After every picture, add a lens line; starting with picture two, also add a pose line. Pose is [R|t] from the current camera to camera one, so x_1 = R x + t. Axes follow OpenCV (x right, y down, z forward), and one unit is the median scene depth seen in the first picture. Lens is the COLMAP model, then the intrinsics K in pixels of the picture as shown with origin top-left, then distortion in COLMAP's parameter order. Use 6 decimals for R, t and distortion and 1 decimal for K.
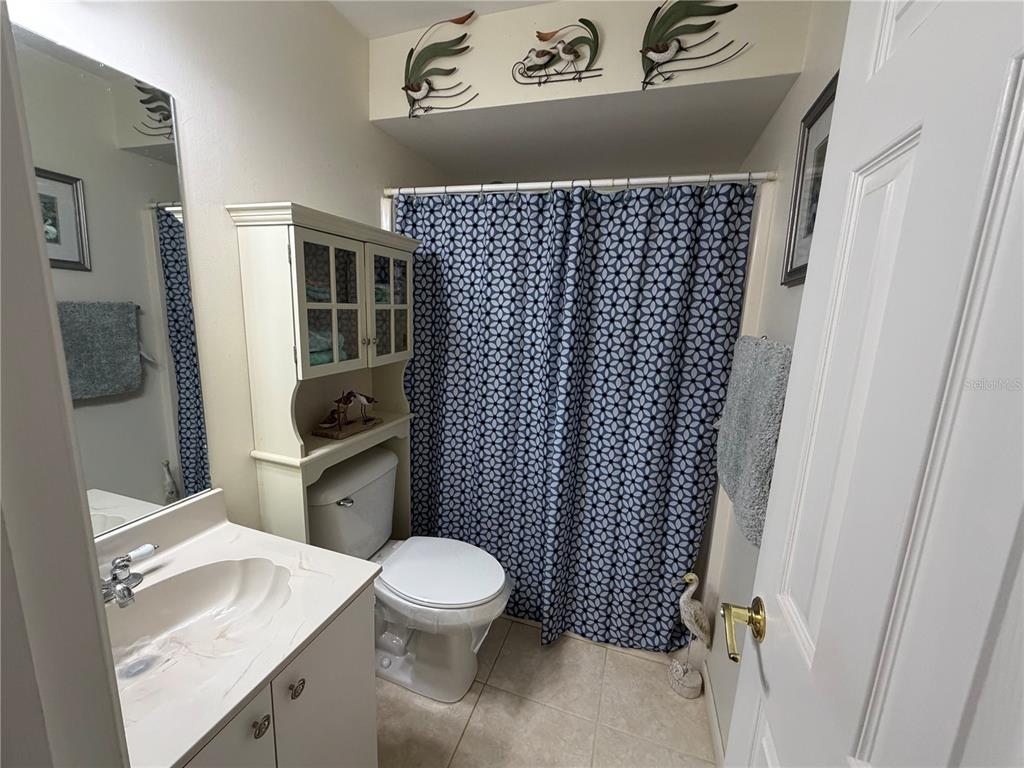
lens RADIAL K [[409.9, 0, 510.5], [0, 409.9, 385.6], [0, 0, 1]] dist [0.000645, 0.000066]
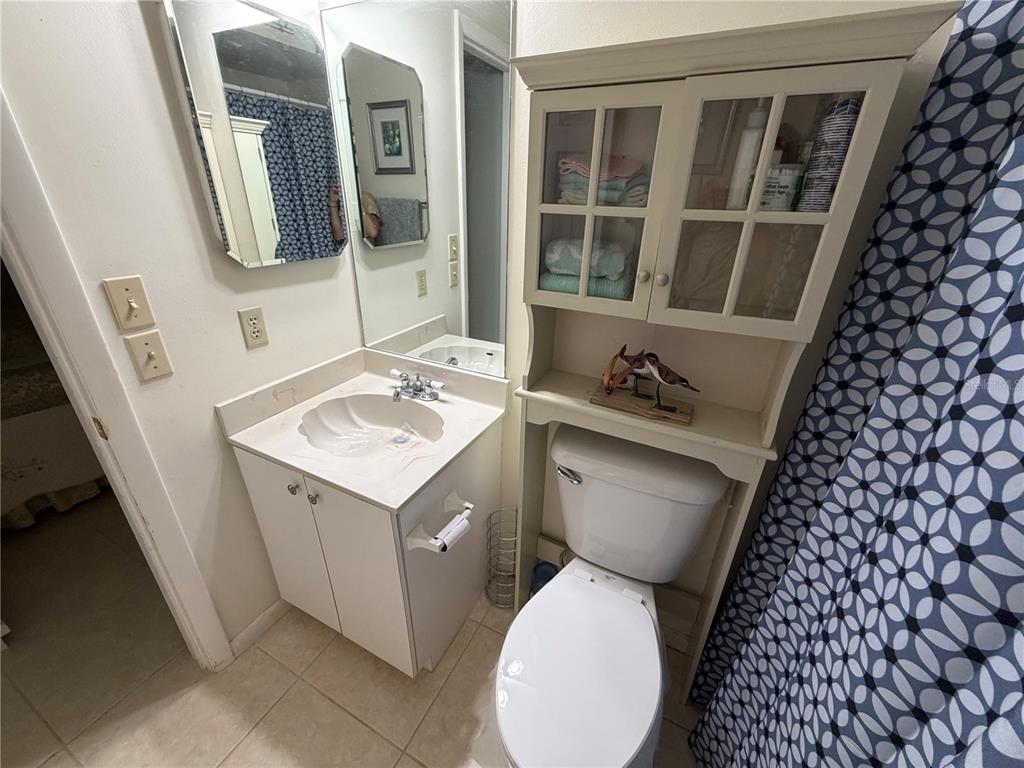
lens RADIAL K [[409.9, 0, 510.5], [0, 409.9, 385.6], [0, 0, 1]] dist [0.000645, 0.000066]
pose [[-0.141577, 0.375738, -0.915848, 0.272010], [-0.219503, 0.890221, 0.399156, -0.158602], [0.965284, 0.257543, -0.043559, 0.871213]]
